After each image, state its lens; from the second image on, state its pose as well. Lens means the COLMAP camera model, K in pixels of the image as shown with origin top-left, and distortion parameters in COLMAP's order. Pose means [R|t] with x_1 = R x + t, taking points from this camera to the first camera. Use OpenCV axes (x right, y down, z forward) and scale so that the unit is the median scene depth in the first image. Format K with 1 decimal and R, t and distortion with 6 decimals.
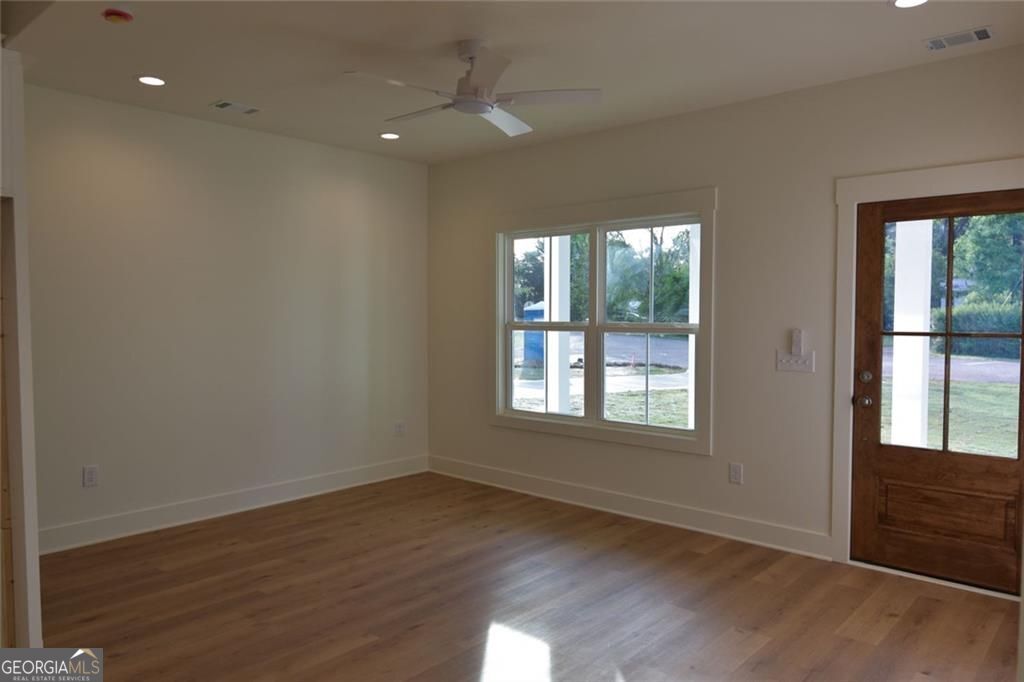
lens RADIAL K [[712.4, 0, 512.0], [0, 712.4, 341.0], [0, 0, 1]] dist [-0.001138, -0.001135]
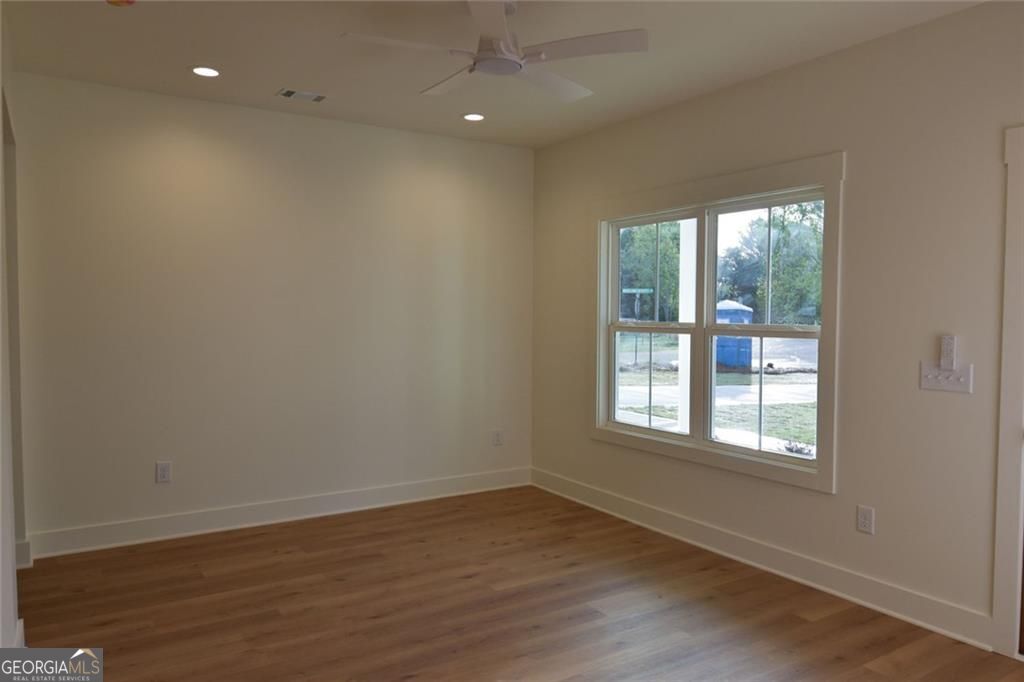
lens RADIAL K [[730.3, 0, 512.0], [0, 730.3, 341.0], [0, 0, 1]] dist [0.000388, -0.003524]
pose [[0.964802, 0.013968, -0.262605, 0.149312], [-0.013996, 0.999900, 0.001764, -0.004302], [0.262603, 0.001974, 0.964902, 0.132108]]
